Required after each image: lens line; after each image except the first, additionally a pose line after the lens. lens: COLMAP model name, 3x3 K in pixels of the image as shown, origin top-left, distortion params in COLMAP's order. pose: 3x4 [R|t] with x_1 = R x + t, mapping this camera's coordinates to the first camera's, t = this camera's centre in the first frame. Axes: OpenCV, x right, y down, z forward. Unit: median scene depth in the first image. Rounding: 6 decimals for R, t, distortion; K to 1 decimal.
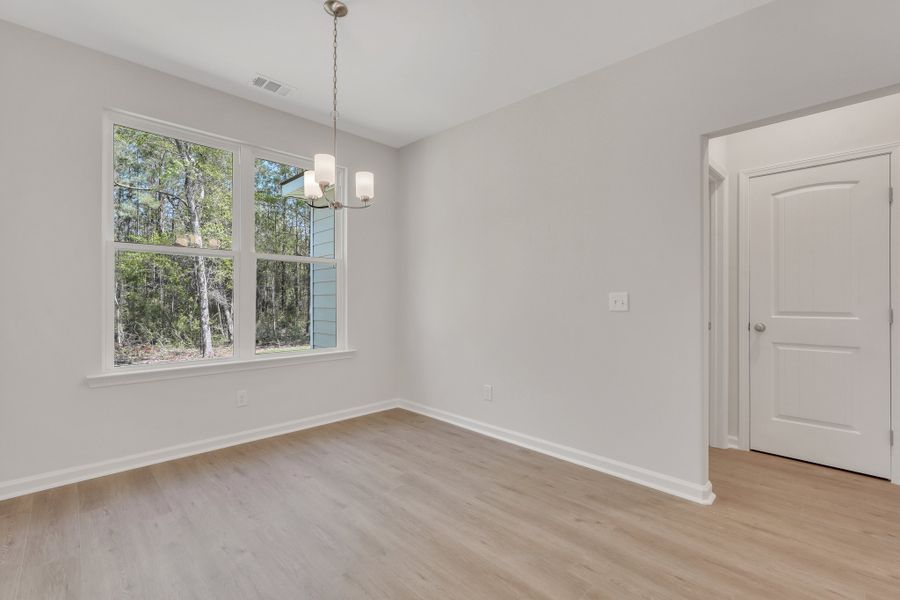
lens RADIAL K [[400.6, 0, 446.8], [0, 400.6, 297.5], [0, 0, 1]] dist [0.000314, 0.000456]
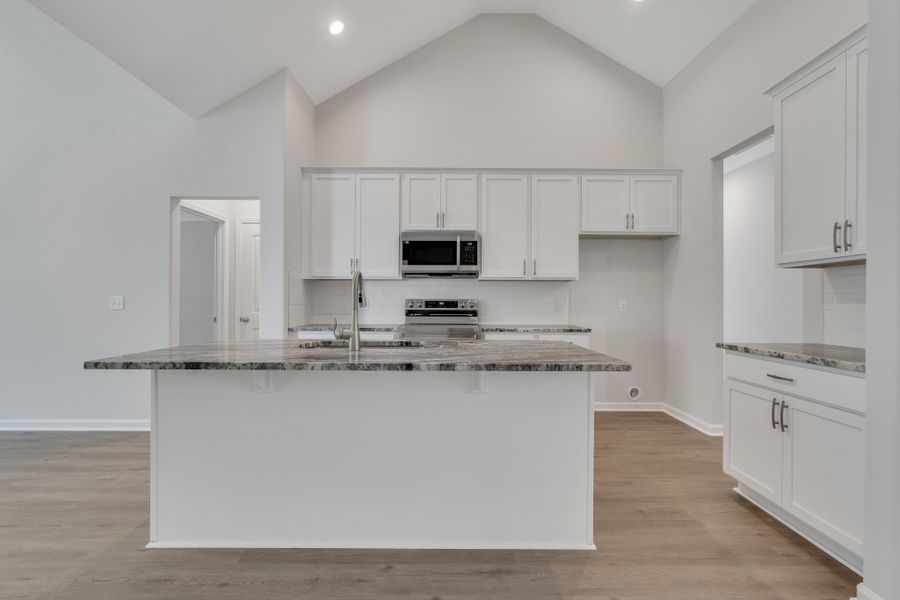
lens RADIAL K [[399.7, 0, 449.6], [0, 399.7, 301.8], [0, 0, 1]] dist [-0.000643, 0.000590]
pose [[0.696663, 0.004891, 0.717382, 0.233043], [-0.006030, 0.999981, -0.000961, 0.002103], [-0.717373, -0.003656, 0.696679, -0.737188]]
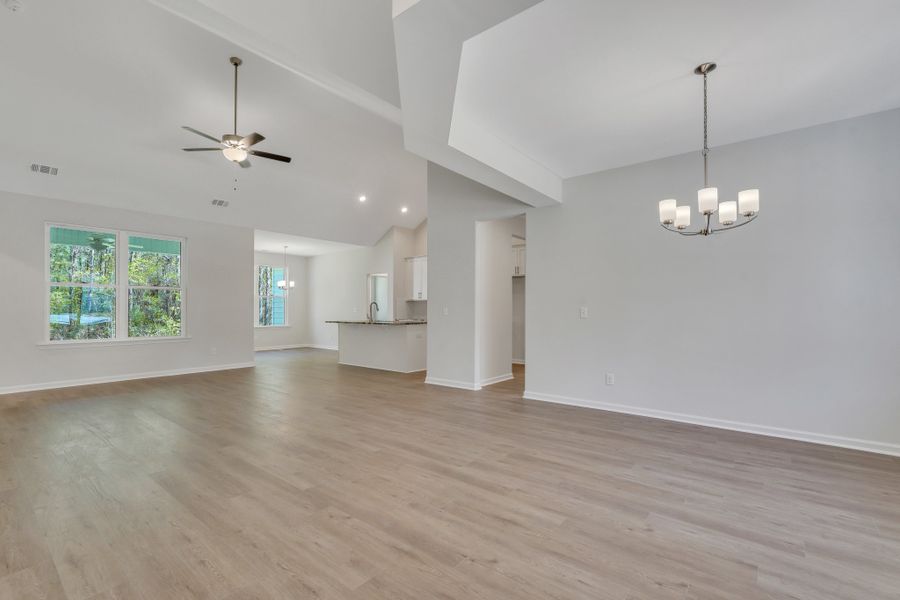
lens RADIAL K [[399.7, 0, 449.6], [0, 399.7, 301.8], [0, 0, 1]] dist [-0.000643, 0.000590]
pose [[0.992562, 0.003189, 0.121701, 0.865288], [-0.001610, 0.999913, -0.013069, -0.021084], [-0.121732, 0.012776, 0.992481, -3.138471]]
